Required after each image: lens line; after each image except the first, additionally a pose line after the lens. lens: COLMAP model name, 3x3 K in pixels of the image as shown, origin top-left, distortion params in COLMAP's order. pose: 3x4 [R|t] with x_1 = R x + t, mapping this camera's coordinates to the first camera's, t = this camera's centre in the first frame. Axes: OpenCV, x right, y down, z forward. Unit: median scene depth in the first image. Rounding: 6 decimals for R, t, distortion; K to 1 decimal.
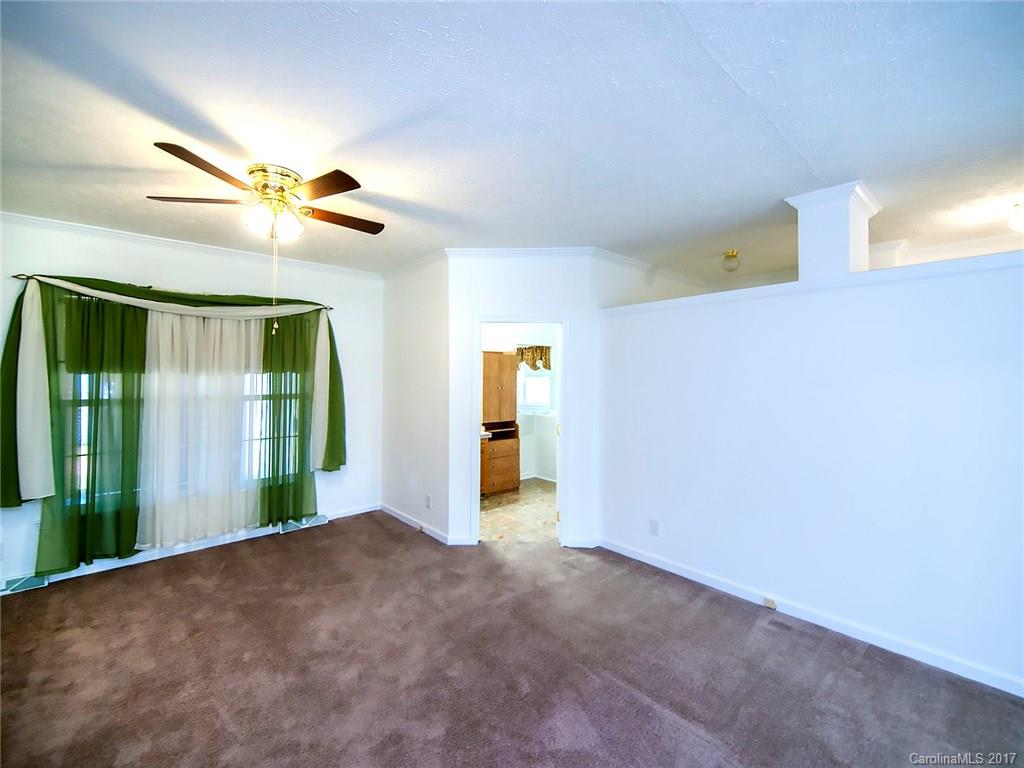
lens RADIAL K [[418.9, 0, 510.4], [0, 418.9, 378.5], [0, 0, 1]] dist [-0.002065, -0.001137]
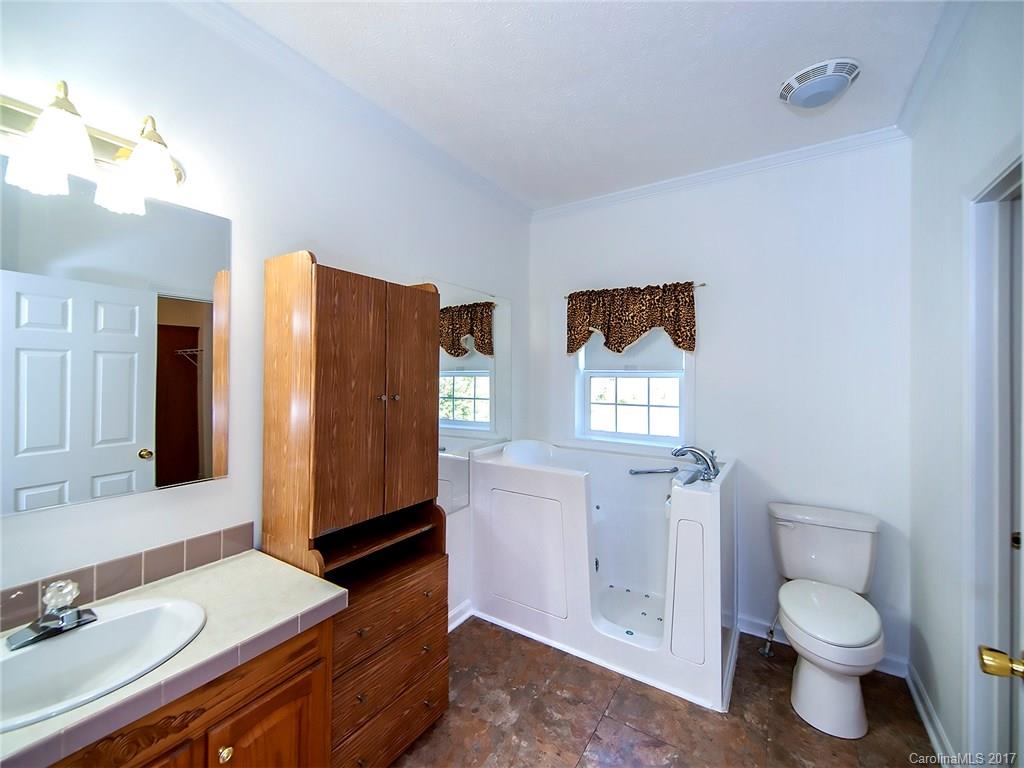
lens RADIAL K [[418.9, 0, 514.1], [0, 418.9, 380.5], [0, 0, 1]] dist [-0.002065, -0.001137]
pose [[0.960253, -0.000697, 0.279131, -0.017364], [-0.000356, 0.999993, 0.003721, 0.009227], [-0.279132, -0.003673, 0.960246, 0.625476]]
